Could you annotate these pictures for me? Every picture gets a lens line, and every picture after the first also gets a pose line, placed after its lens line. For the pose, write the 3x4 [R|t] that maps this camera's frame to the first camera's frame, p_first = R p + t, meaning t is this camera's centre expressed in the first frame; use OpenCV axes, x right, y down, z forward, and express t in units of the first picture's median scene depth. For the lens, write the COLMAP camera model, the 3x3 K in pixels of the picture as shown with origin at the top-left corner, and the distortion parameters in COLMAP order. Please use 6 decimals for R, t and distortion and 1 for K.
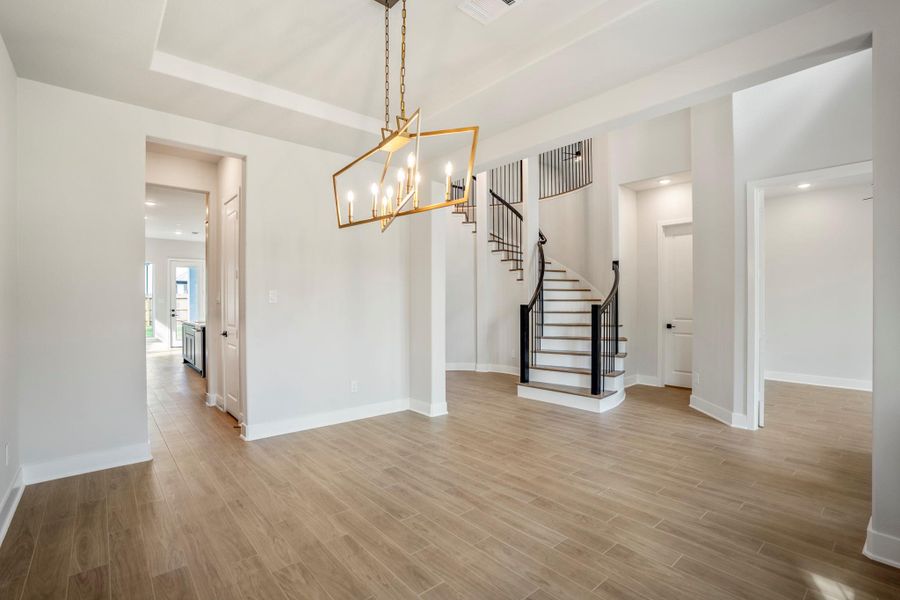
lens RADIAL K [[414.4, 0, 449.2], [0, 414.4, 296.0], [0, 0, 1]] dist [-0.028575, -0.000069]
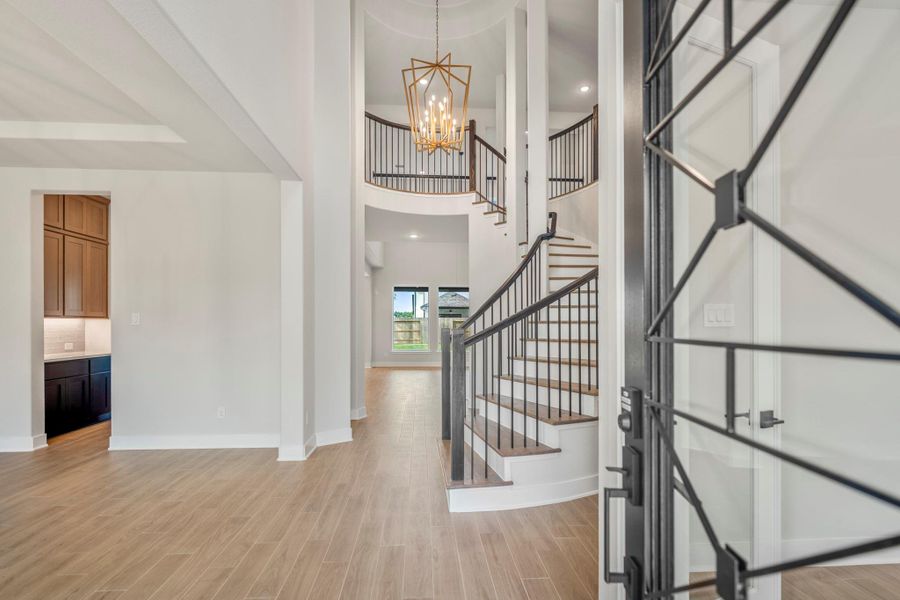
lens RADIAL K [[409.4, 0, 447.8], [0, 409.4, 323.2], [0, 0, 1]] dist [0.000134, -0.000020]
pose [[0.795744, -0.003271, -0.605624, 0.908271], [0.006497, 0.999974, 0.003135, 0.014703], [0.605598, -0.006430, 0.795745, 0.674690]]
